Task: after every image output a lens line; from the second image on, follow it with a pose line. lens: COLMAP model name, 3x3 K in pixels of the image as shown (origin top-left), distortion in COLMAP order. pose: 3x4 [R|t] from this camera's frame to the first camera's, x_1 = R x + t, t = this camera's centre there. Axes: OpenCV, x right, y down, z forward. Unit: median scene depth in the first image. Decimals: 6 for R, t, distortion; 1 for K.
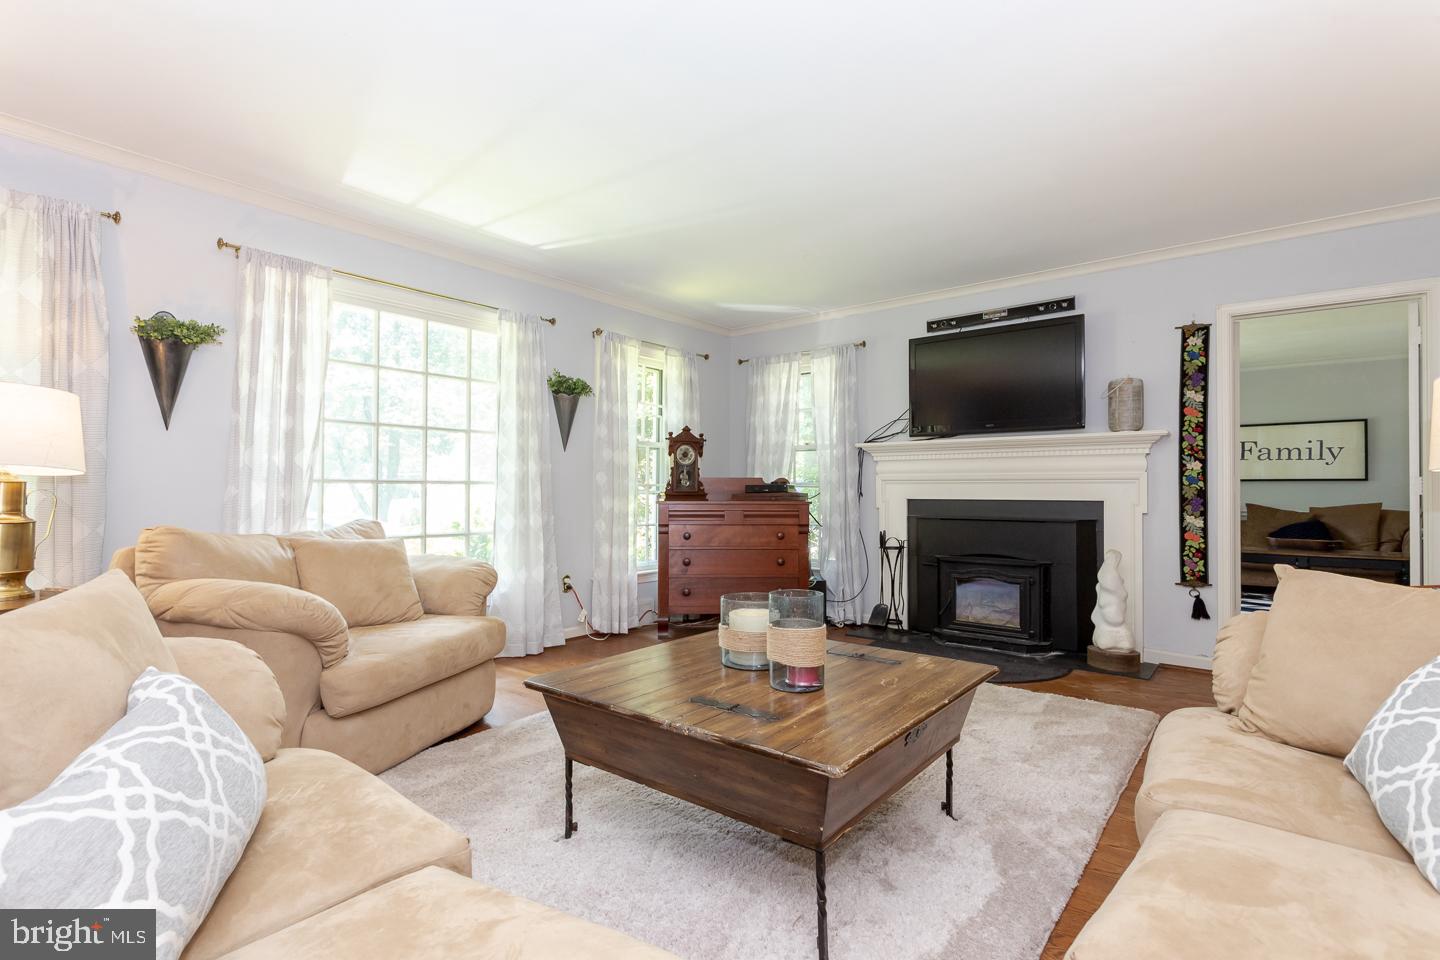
lens RADIAL K [[690.5, 0, 707.2], [0, 690.5, 482.7], [0, 0, 1]] dist [0.006385, 0.000969]
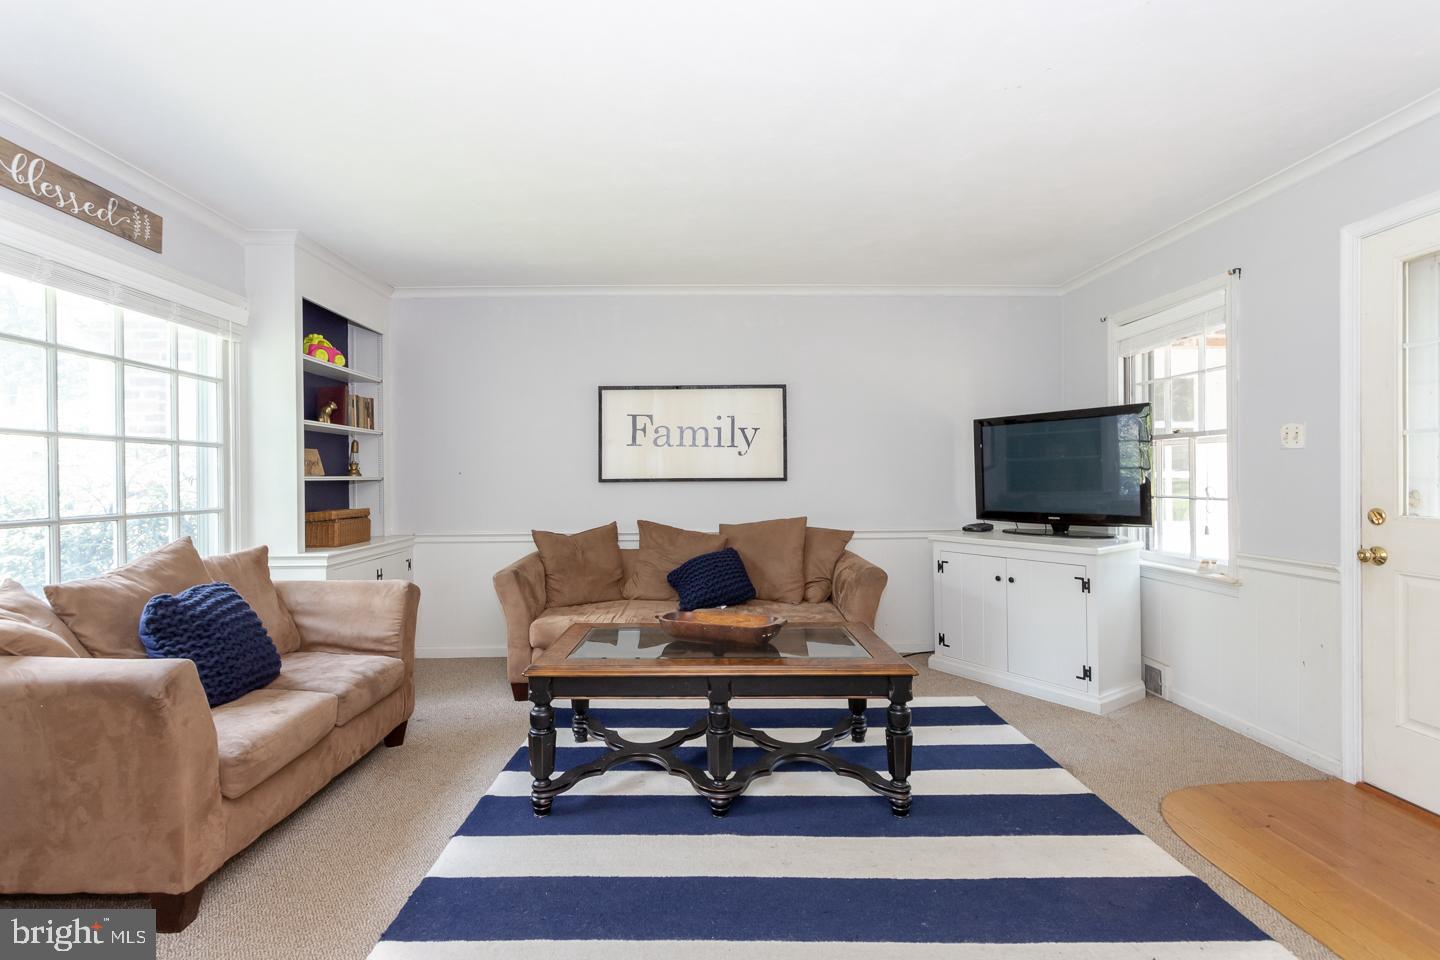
lens RADIAL K [[690.5, 0, 717.4], [0, 690.5, 477.7], [0, 0, 1]] dist [0.006385, 0.000969]
pose [[0.759101, -0.007924, 0.650925, 0.463547], [0.003115, 0.999959, 0.008541, -0.010961], [-0.650966, -0.004456, 0.759094, 0.530819]]
